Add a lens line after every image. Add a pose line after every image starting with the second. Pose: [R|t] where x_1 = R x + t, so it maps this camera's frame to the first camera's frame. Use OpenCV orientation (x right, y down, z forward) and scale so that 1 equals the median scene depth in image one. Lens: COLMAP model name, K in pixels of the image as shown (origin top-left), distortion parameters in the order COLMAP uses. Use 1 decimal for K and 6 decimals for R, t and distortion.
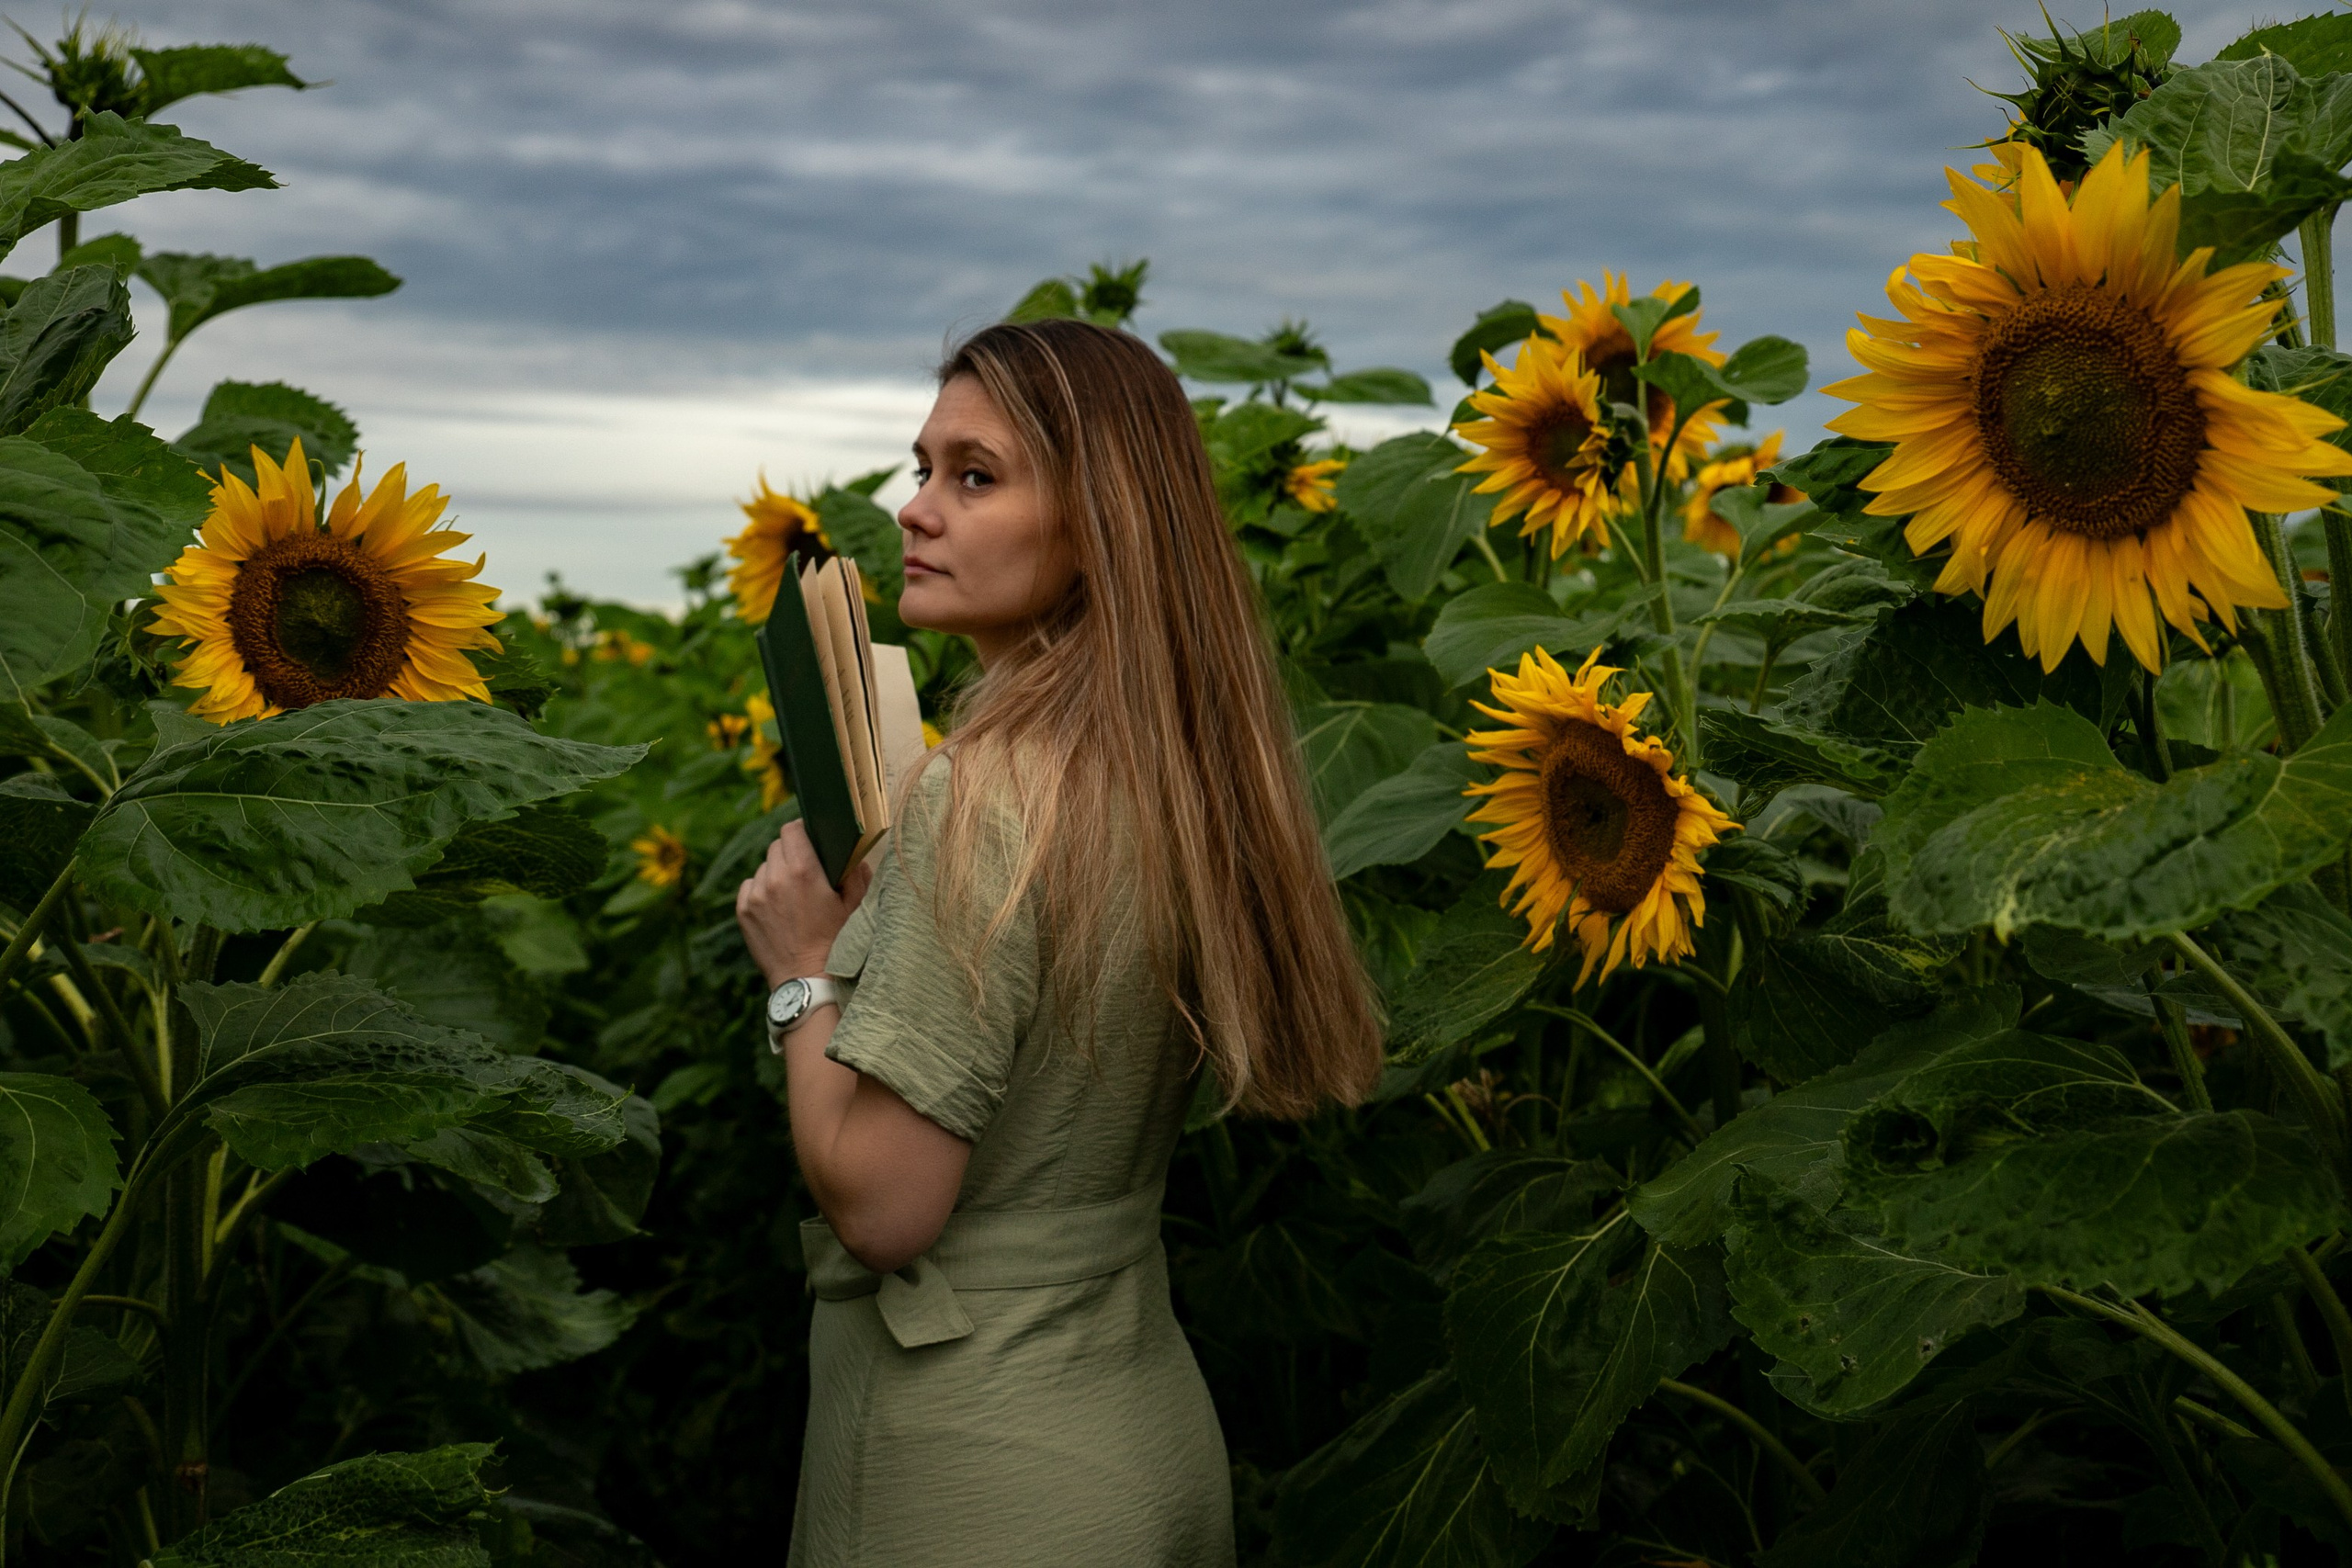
lens RADIAL K [[3410.3, 0, 1179.3], [0, 3410.3, 779.3], [0, 0, 1]] dist [-0.000545, -0.074586]
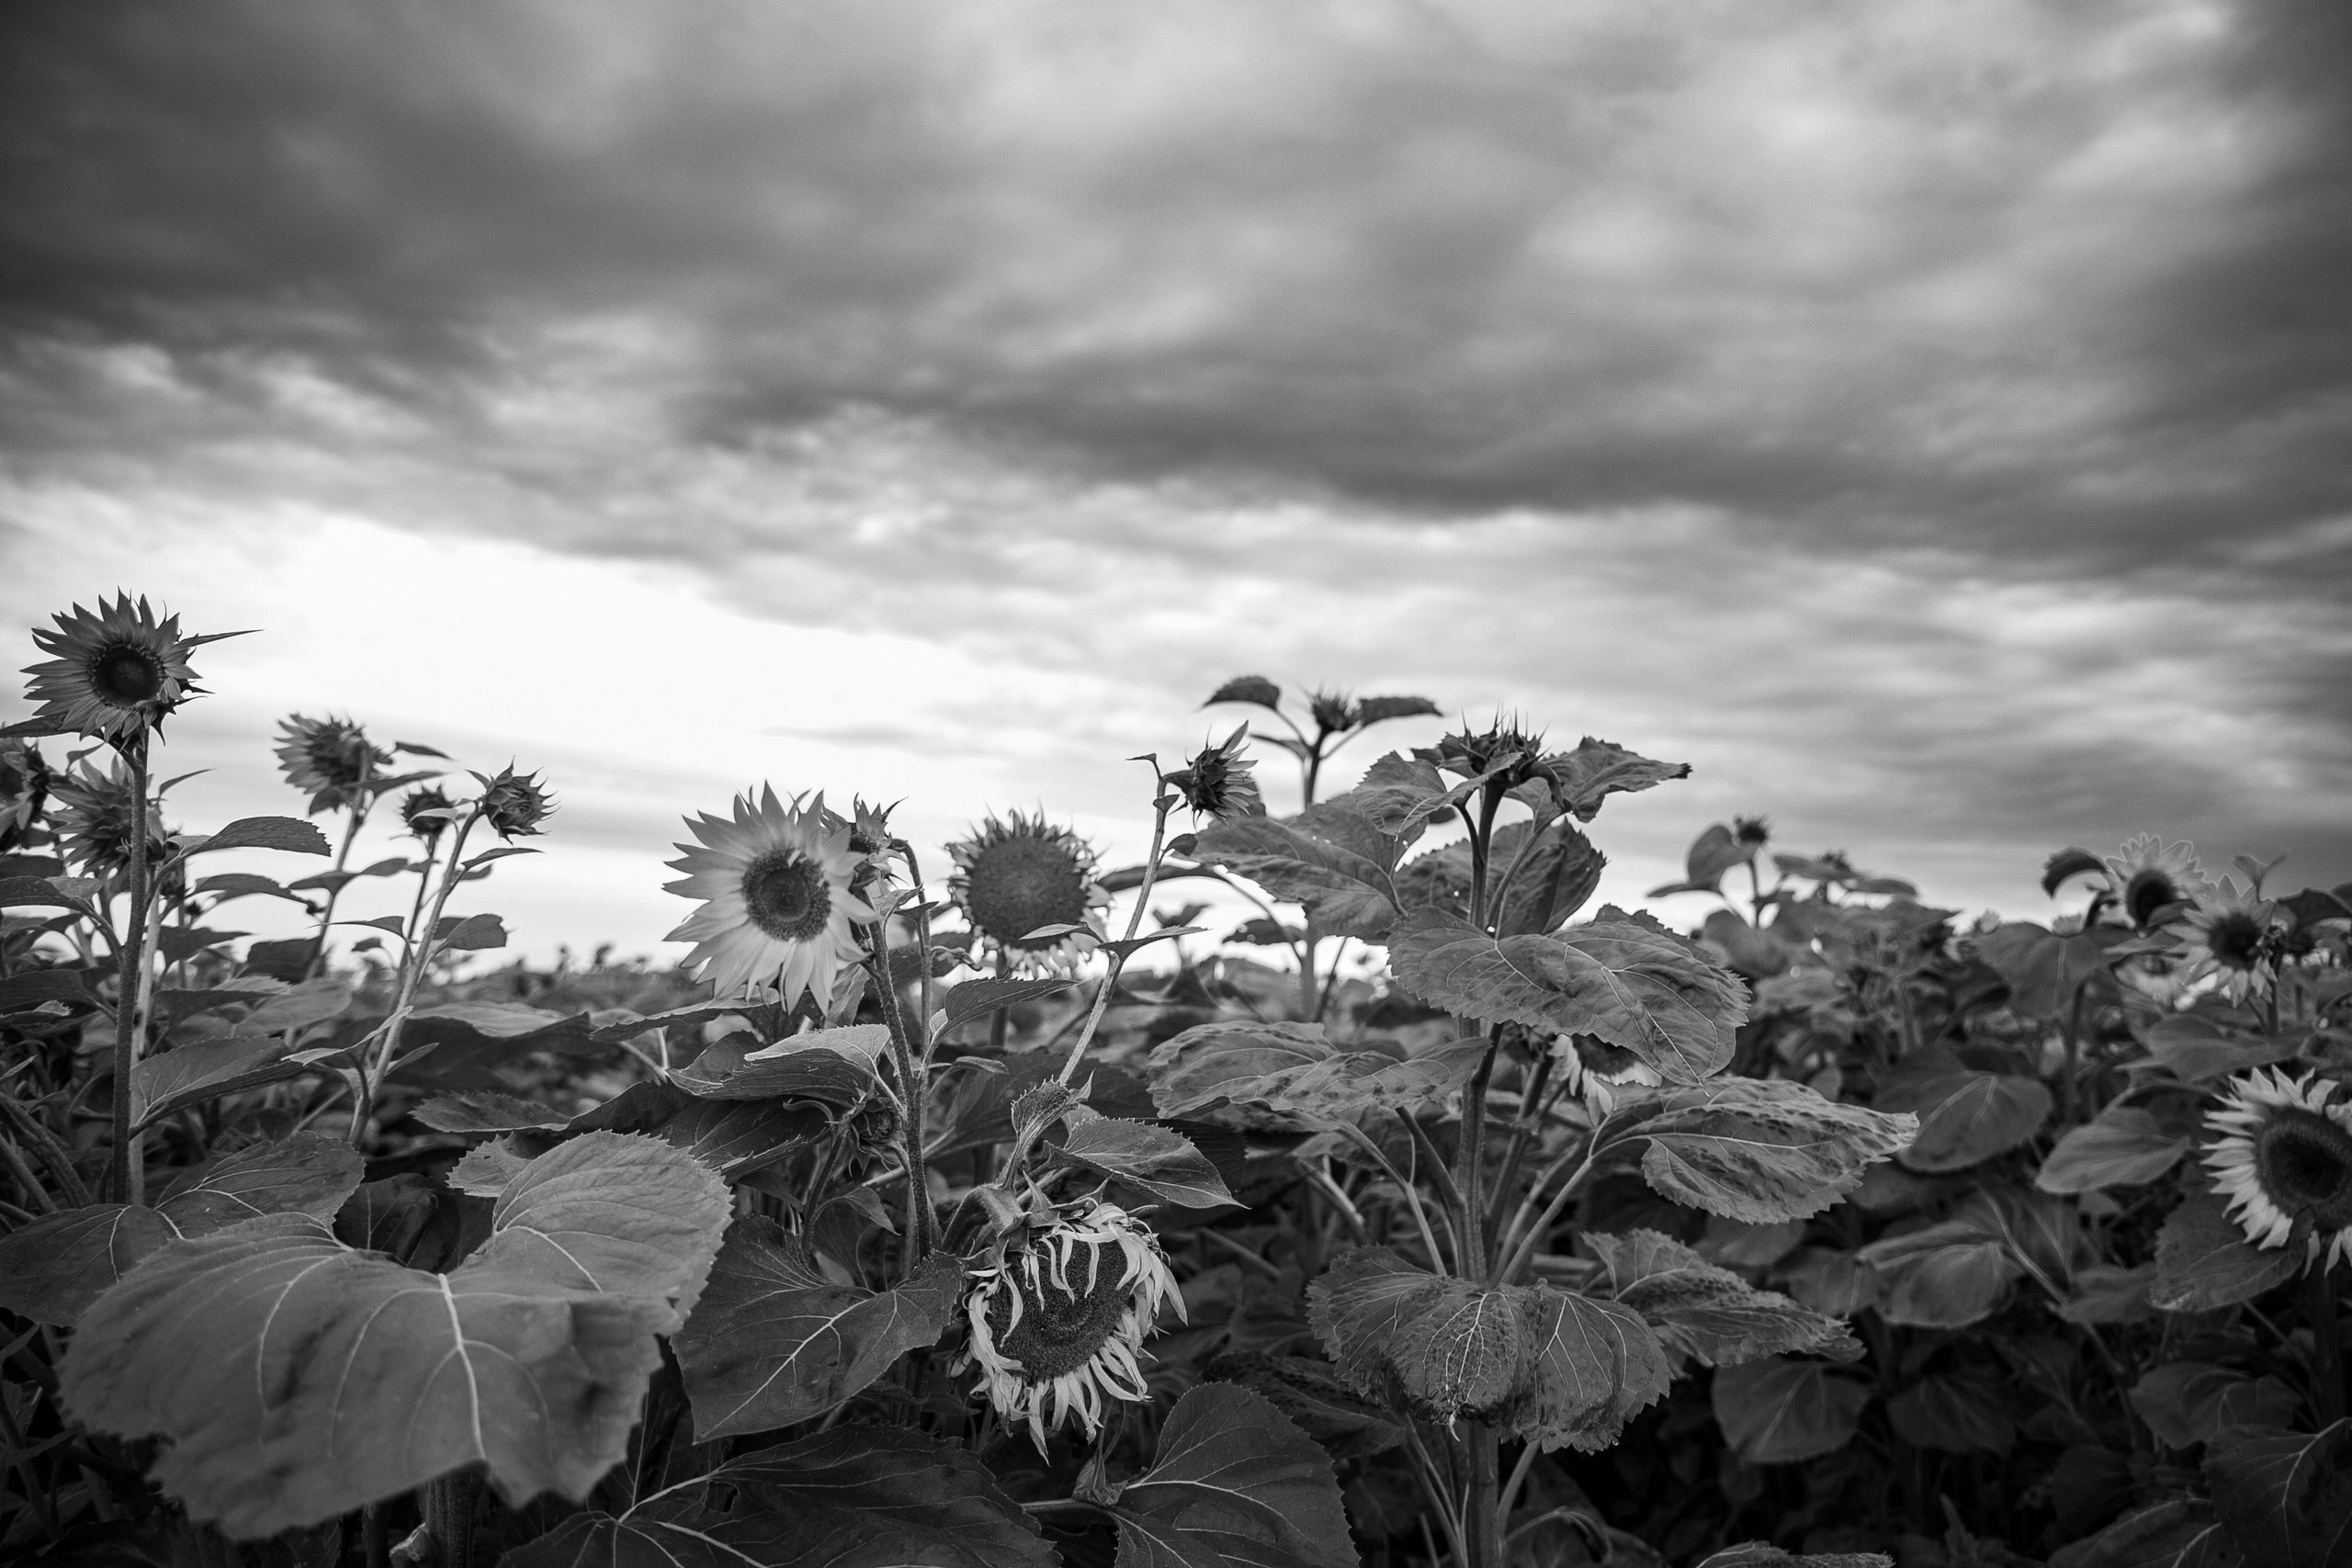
lens RADIAL K [[1711.8, 0, 1061.8], [0, 1711.8, 787.3], [0, 0, 1]] dist [-0.078795, 0.038293]
pose [[0.974779, 0.031225, -0.220976, -0.289850], [-0.064256, 0.987502, -0.143911, -0.017752], [0.213721, 0.154480, 0.964603, 0.068687]]
